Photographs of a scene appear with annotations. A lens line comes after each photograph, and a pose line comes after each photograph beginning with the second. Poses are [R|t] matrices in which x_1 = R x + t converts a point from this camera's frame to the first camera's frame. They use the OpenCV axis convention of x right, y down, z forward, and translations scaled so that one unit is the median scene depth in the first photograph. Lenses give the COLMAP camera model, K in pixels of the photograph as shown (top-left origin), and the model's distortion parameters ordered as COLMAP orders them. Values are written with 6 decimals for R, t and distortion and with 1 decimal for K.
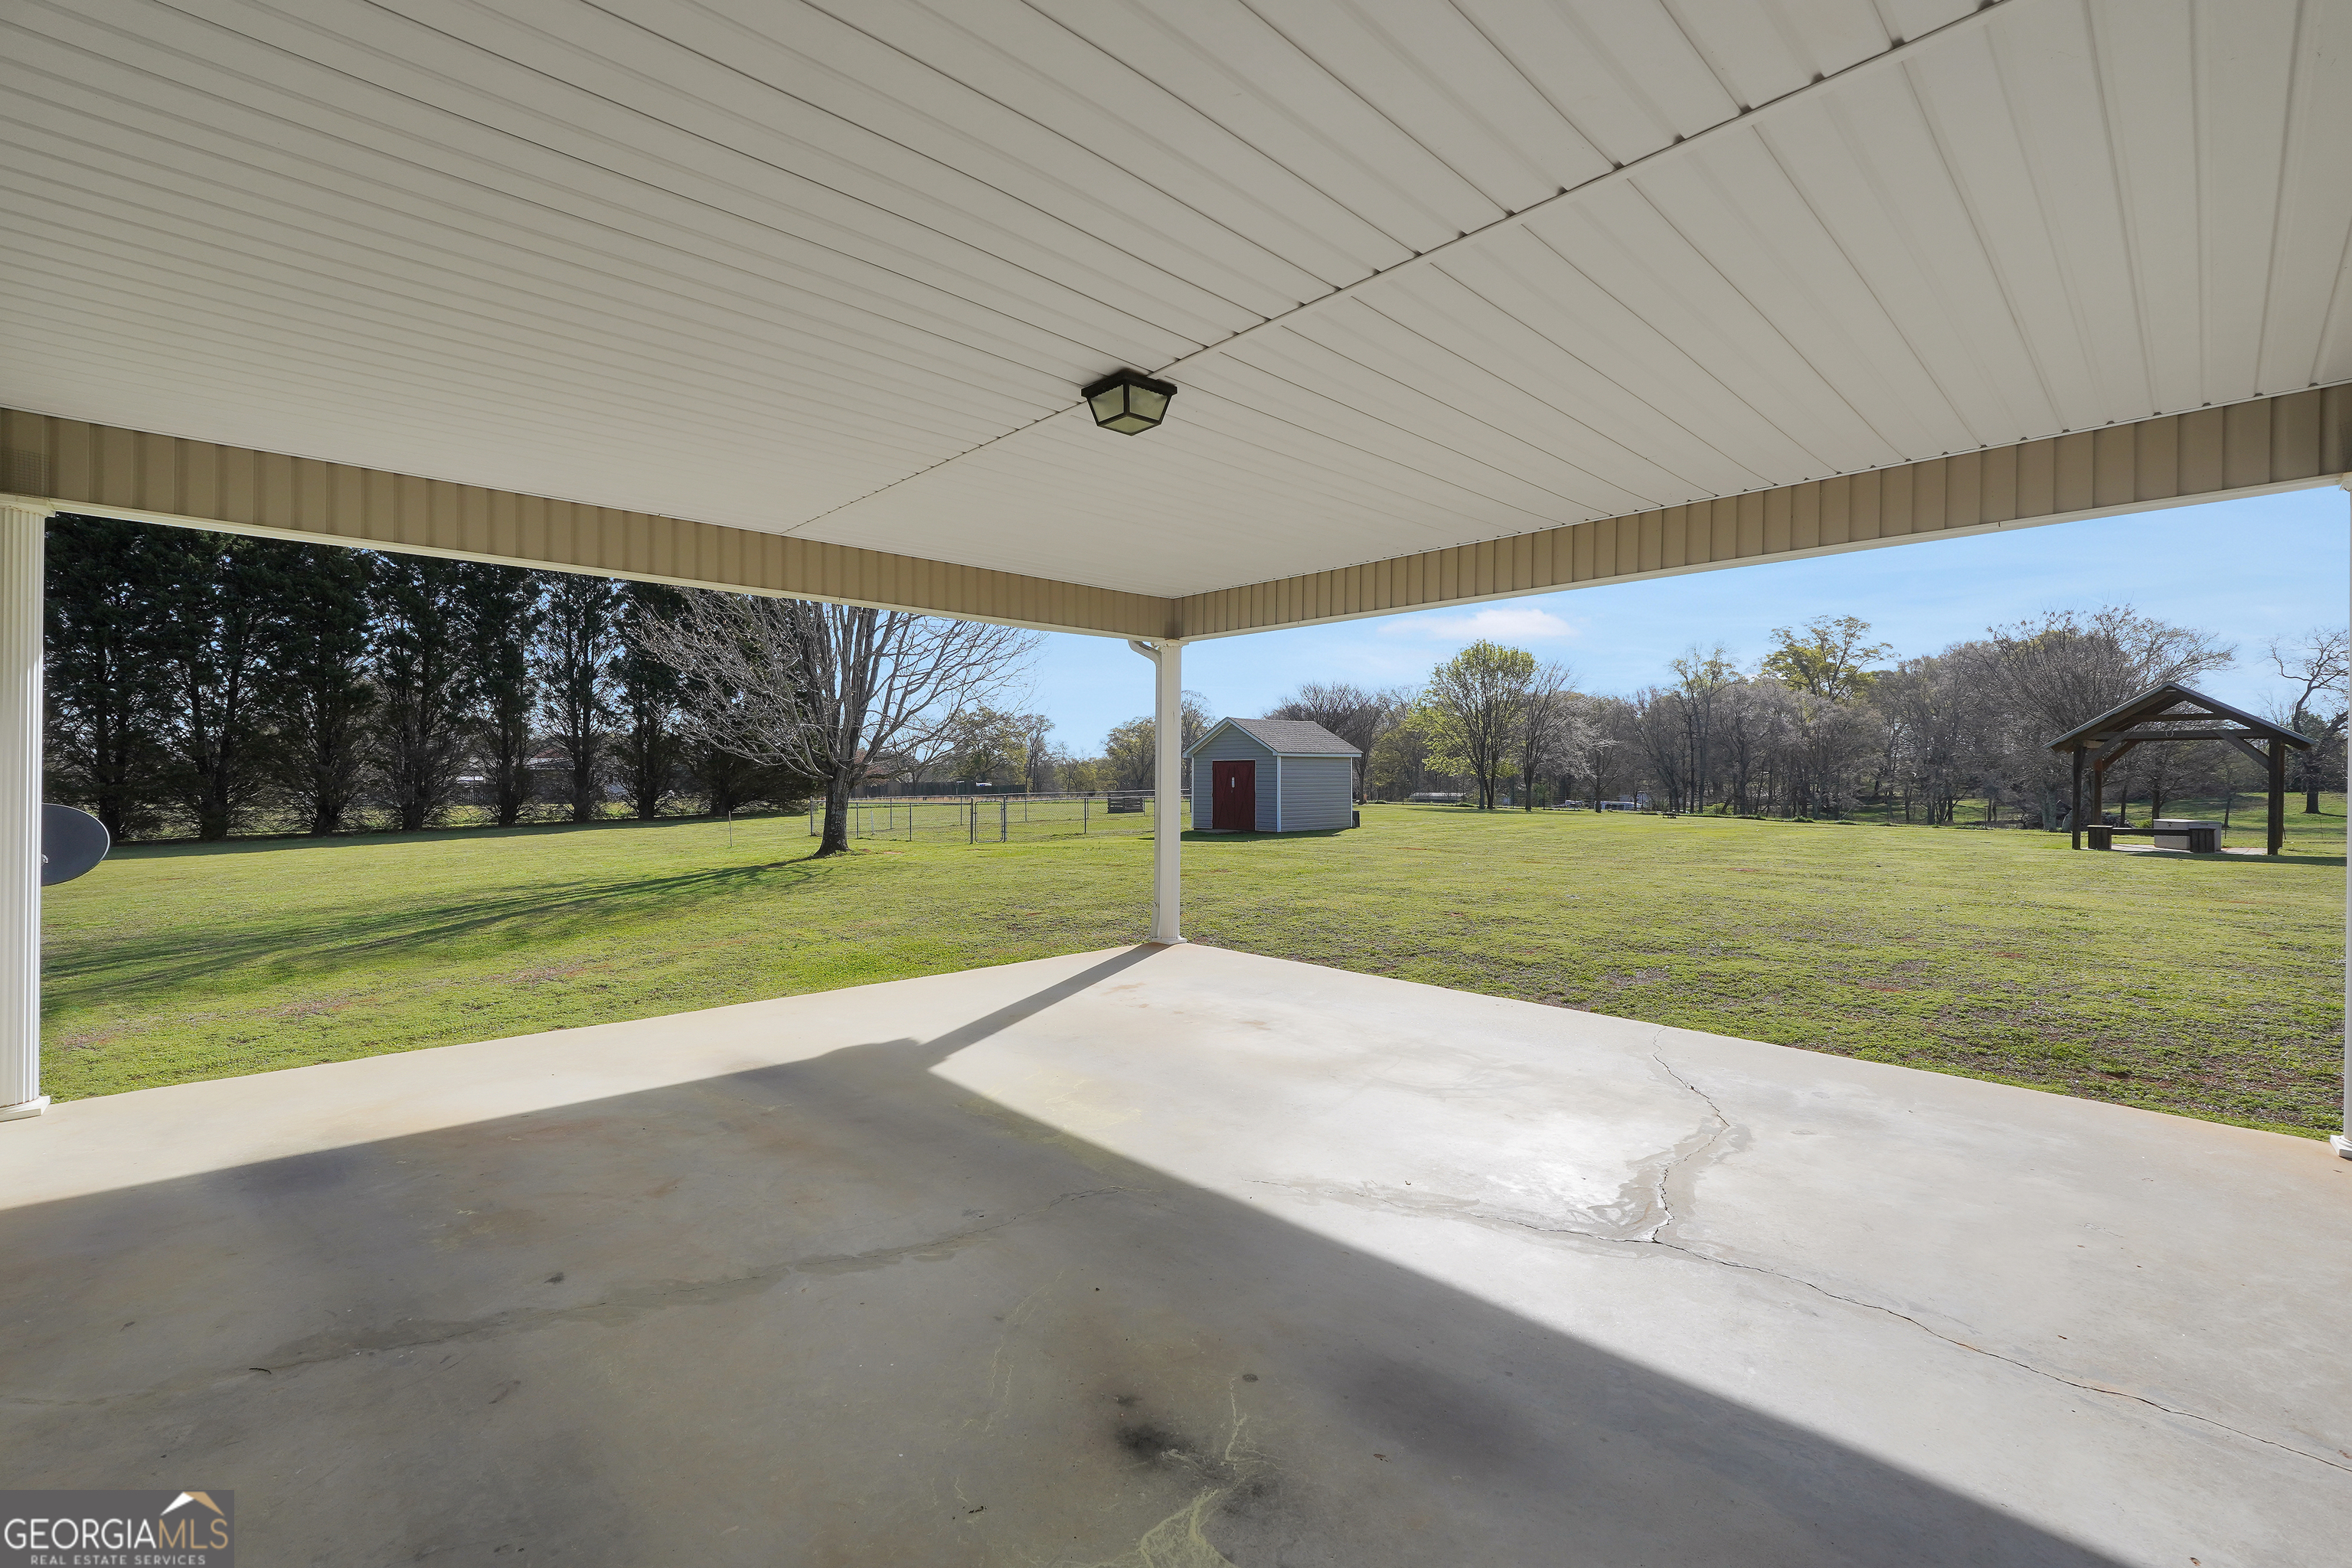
lens RADIAL K [[996.3, 0, 1172.9], [0, 996.3, 782.3], [0, 0, 1]] dist [-0.012721, 0.003411]
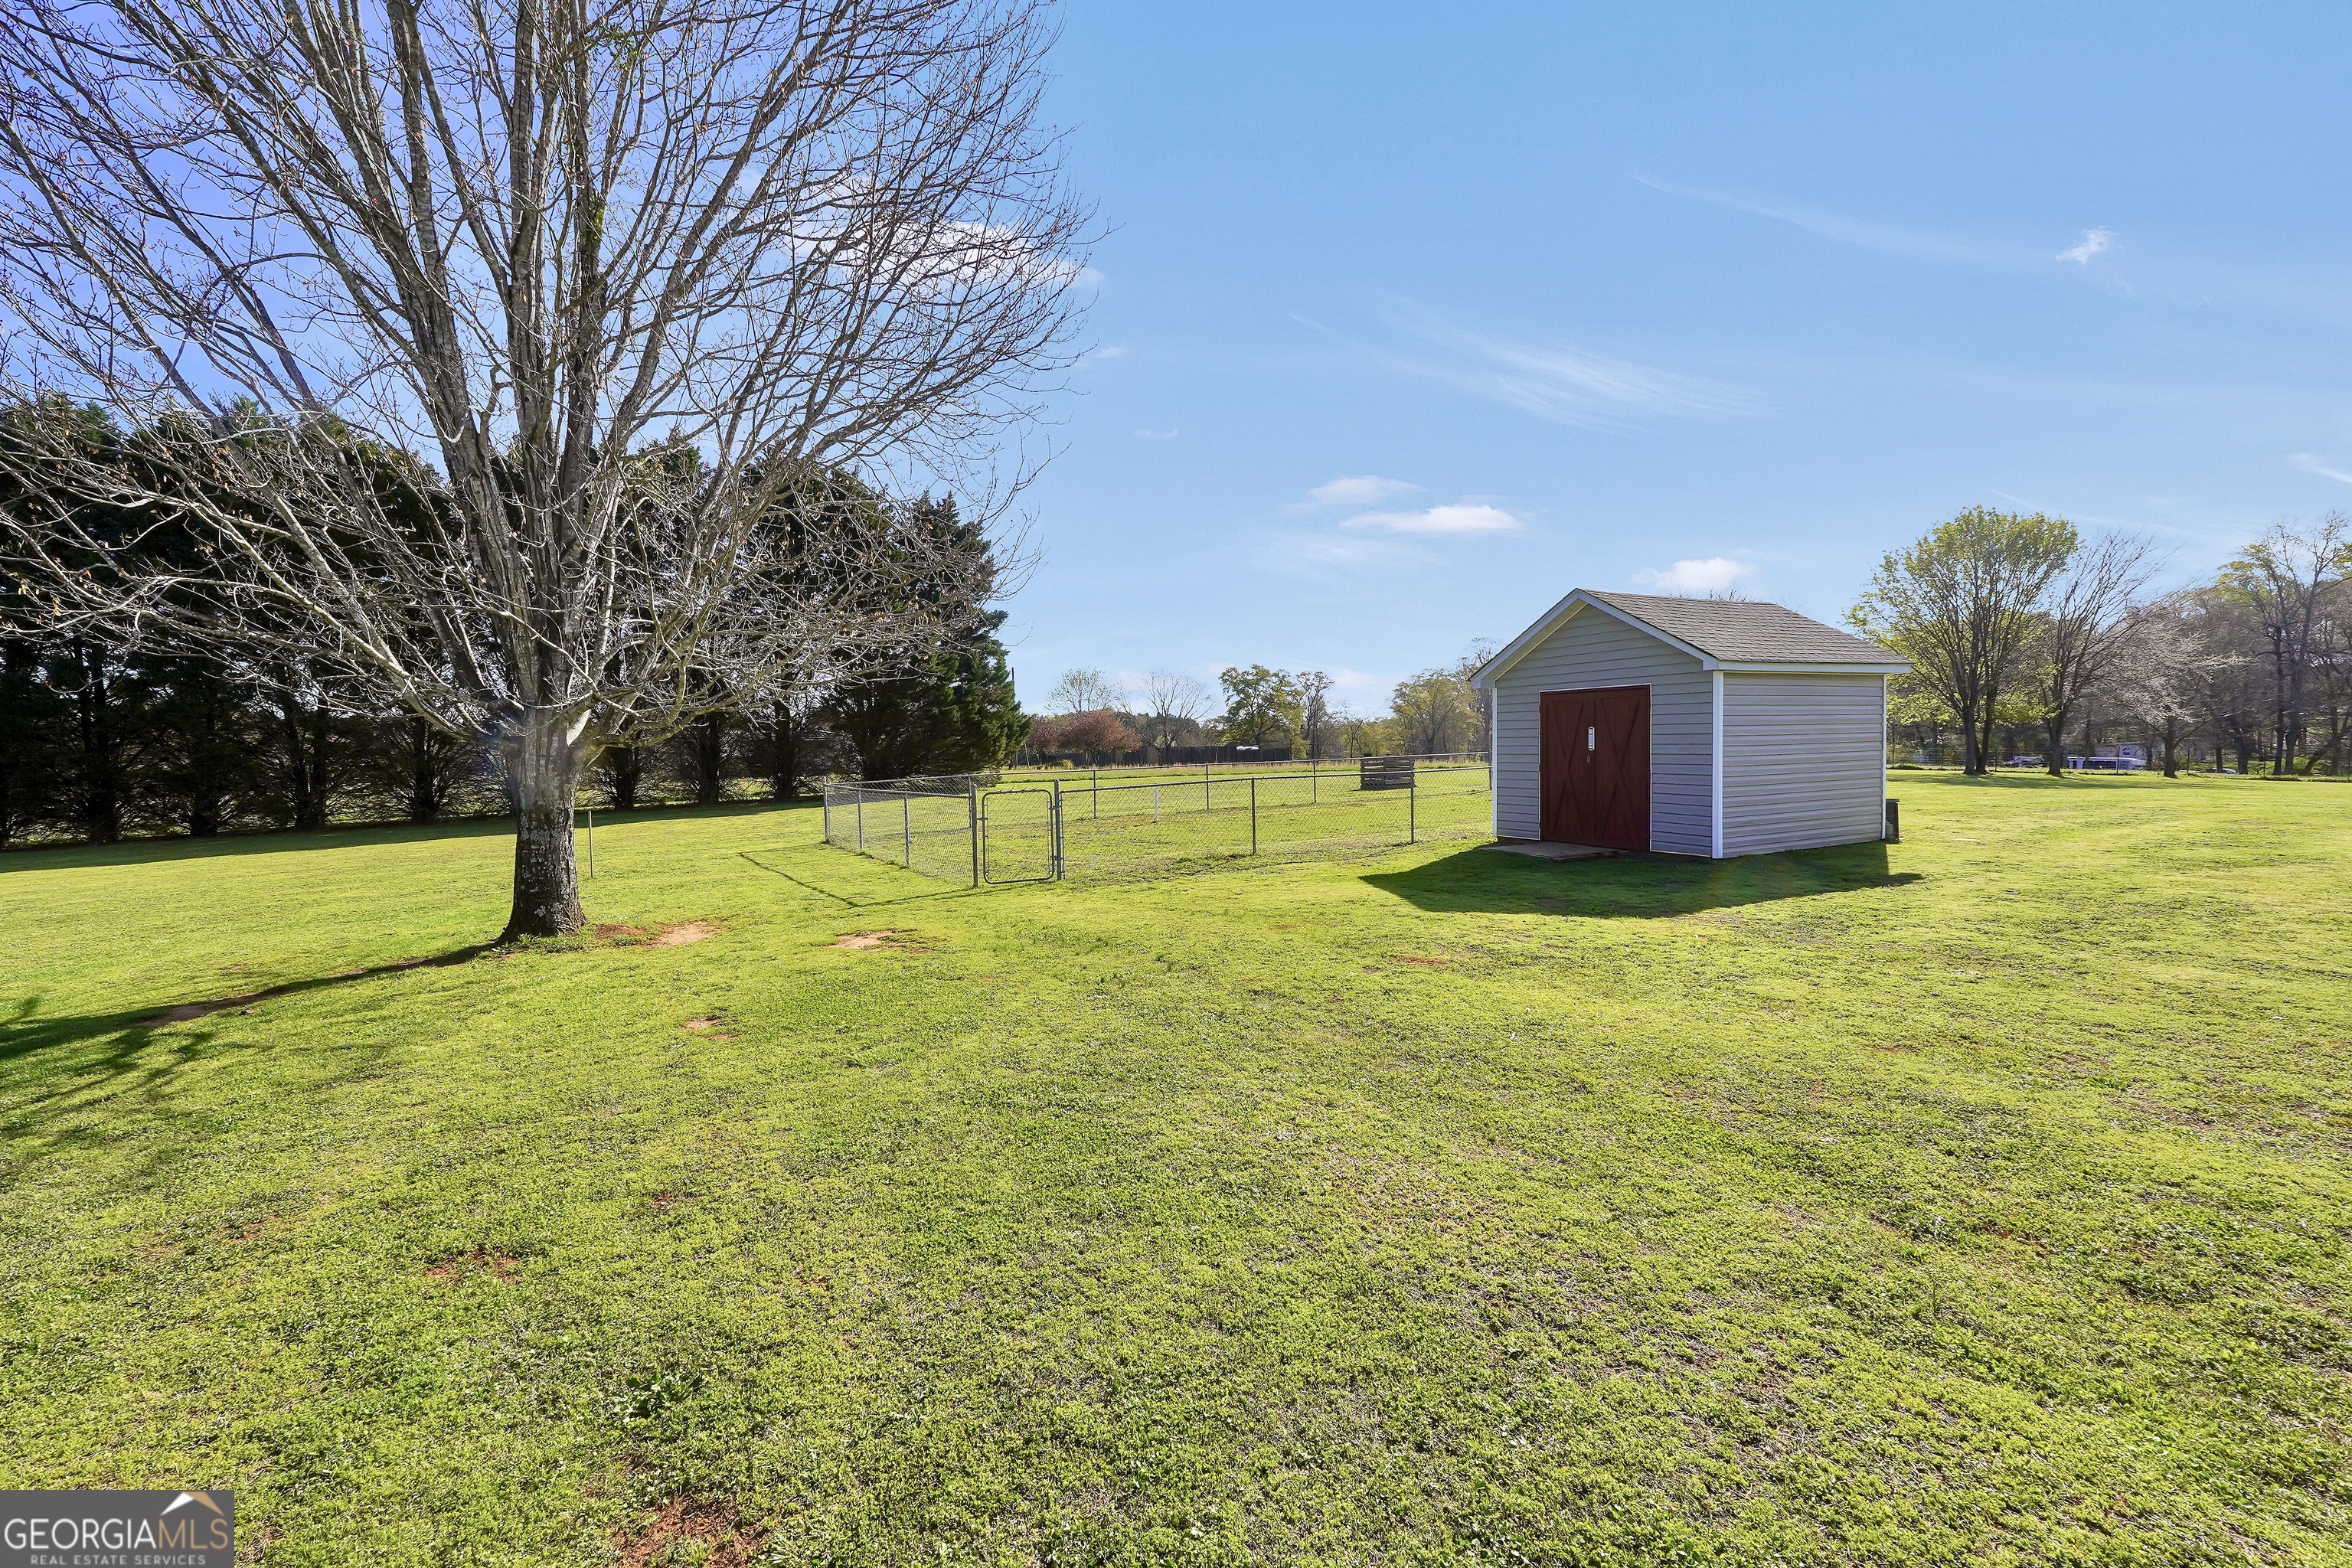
lens RADIAL K [[1006.7, 0, 1176.0], [0, 1006.7, 784.0], [0, 0, 1]] dist [-0.003226, 0.000076]
pose [[0.959765, -0.005950, -0.280742, 0.006543], [0.016984, 0.999175, 0.036886, 0.000530], [0.280291, -0.040170, 0.959074, 0.386656]]
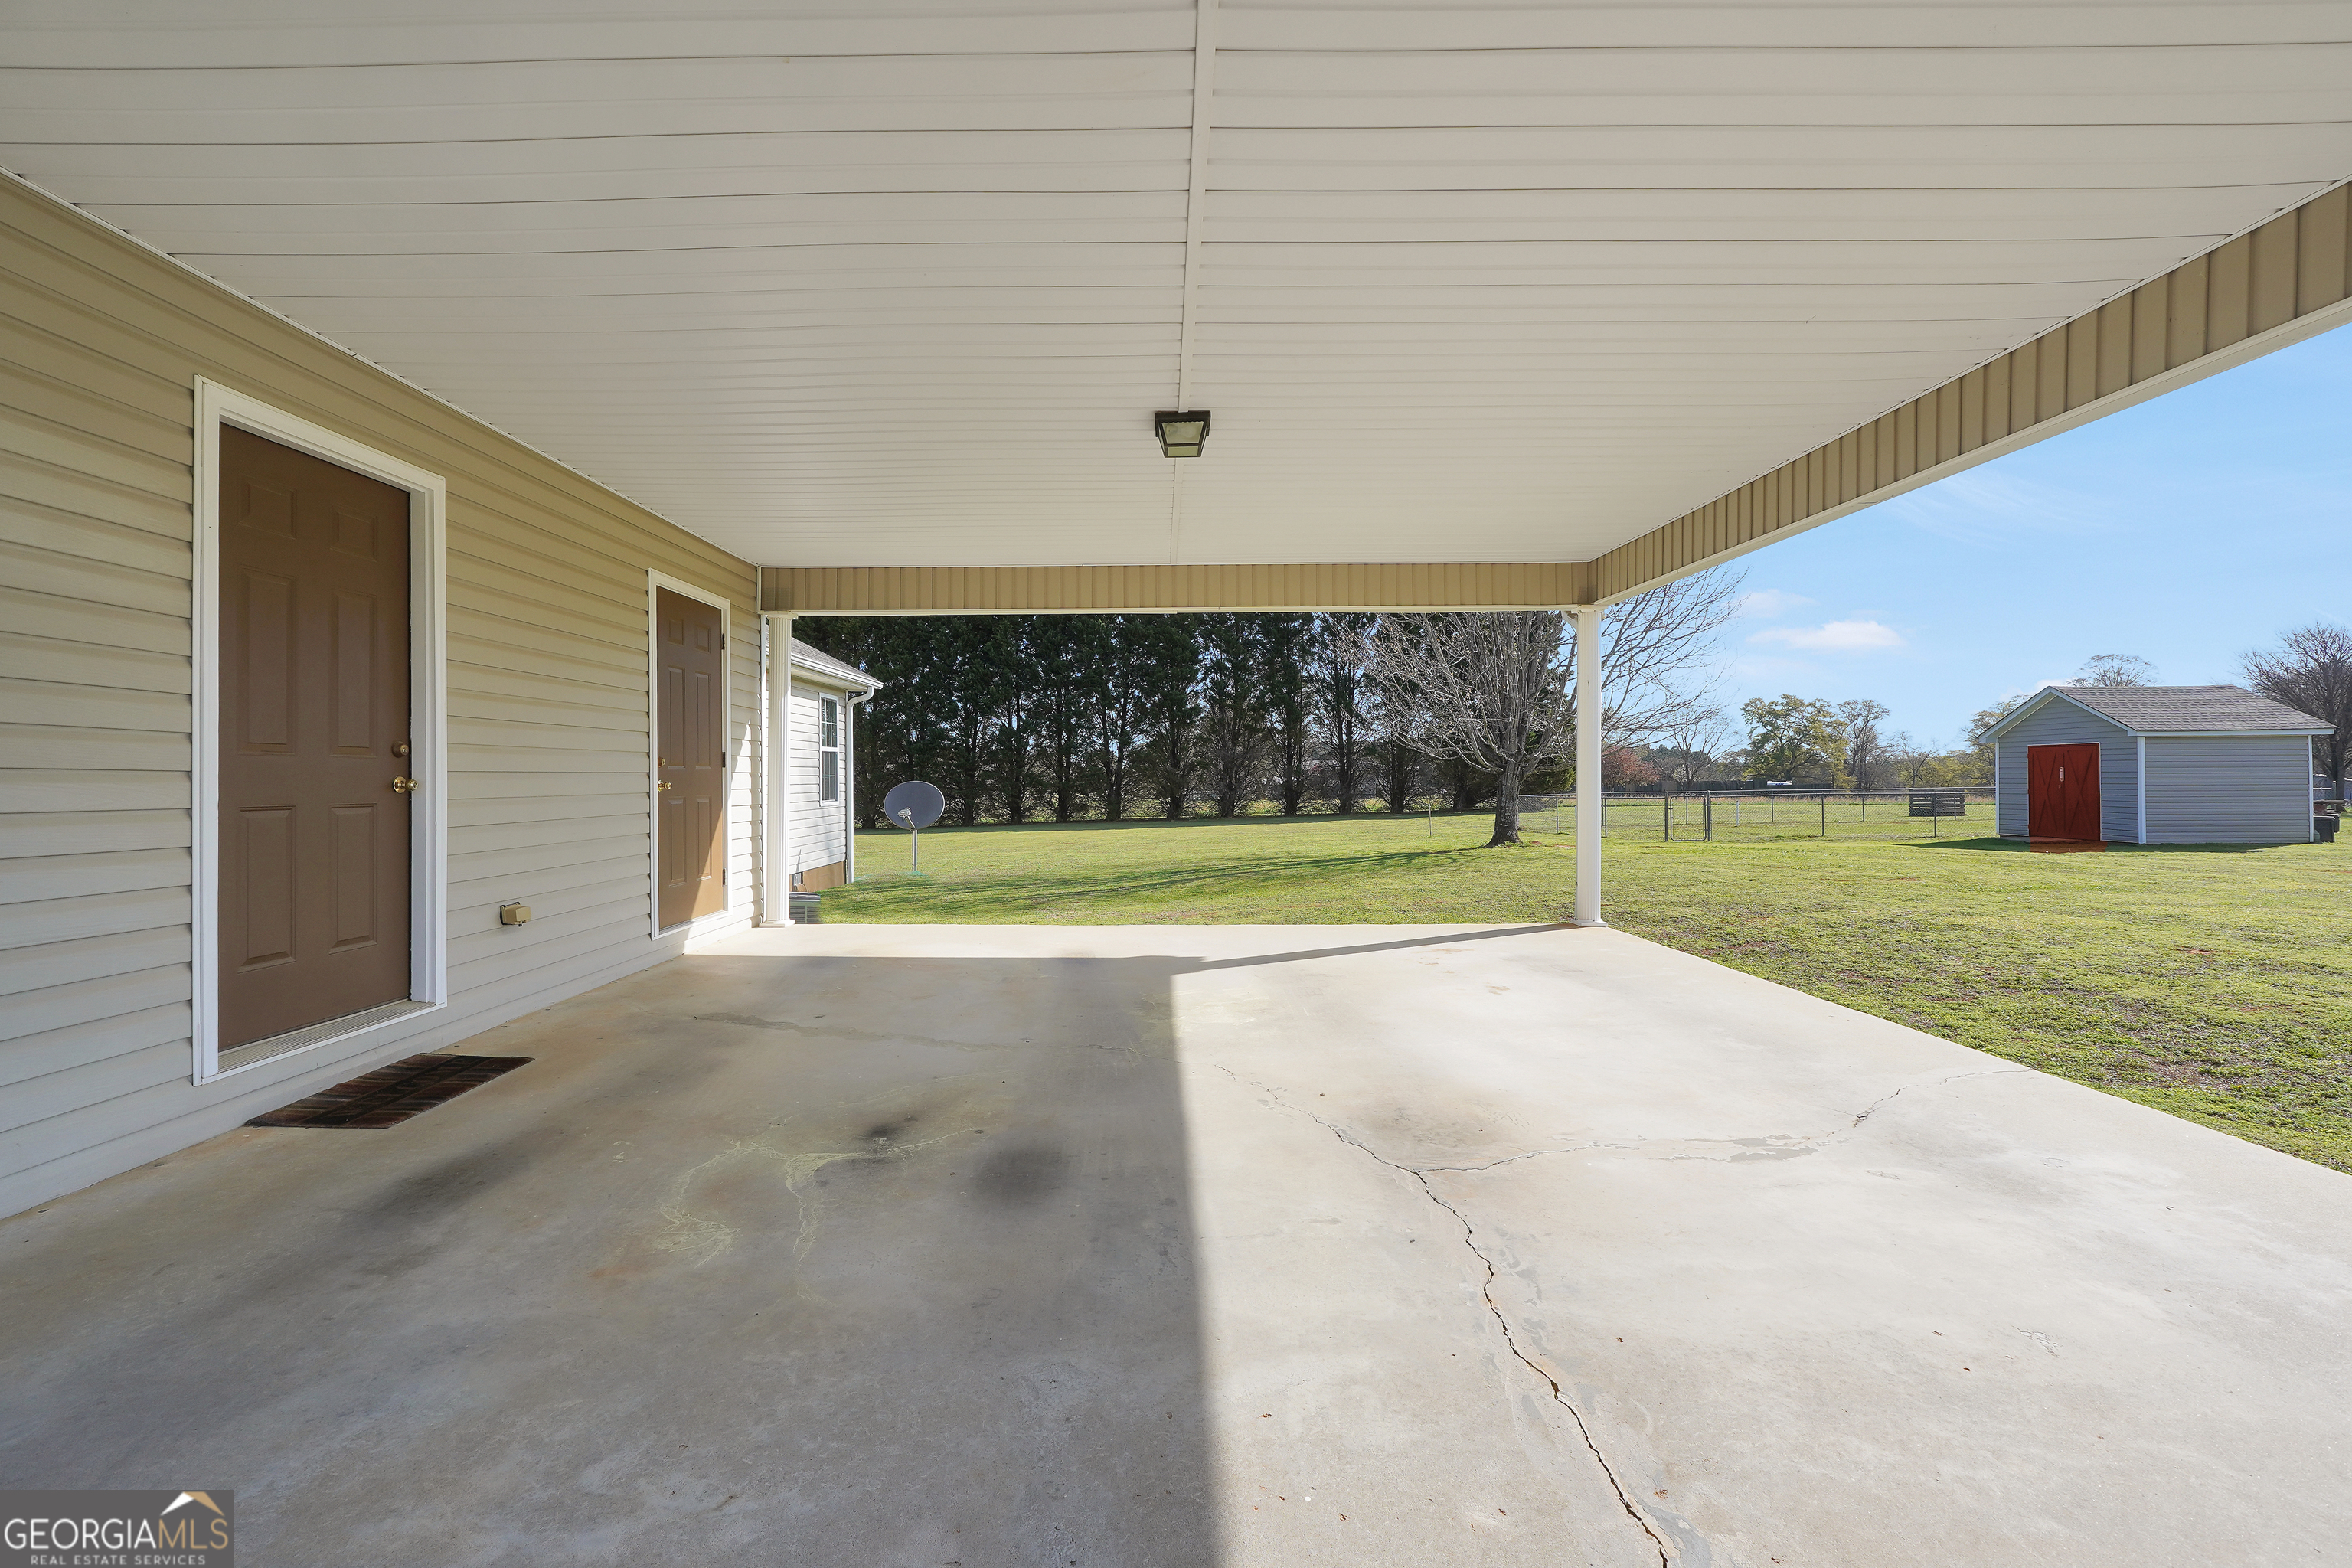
lens RADIAL K [[1006.7, 0, 1176.0], [0, 1006.7, 784.0], [0, 0, 1]] dist [-0.003226, 0.000076]
pose [[0.734730, -0.000607, -0.678359, 0.061015], [0.001597, 0.999998, 0.000834, 0.004178], [0.678358, -0.001696, 0.734730, 0.005260]]
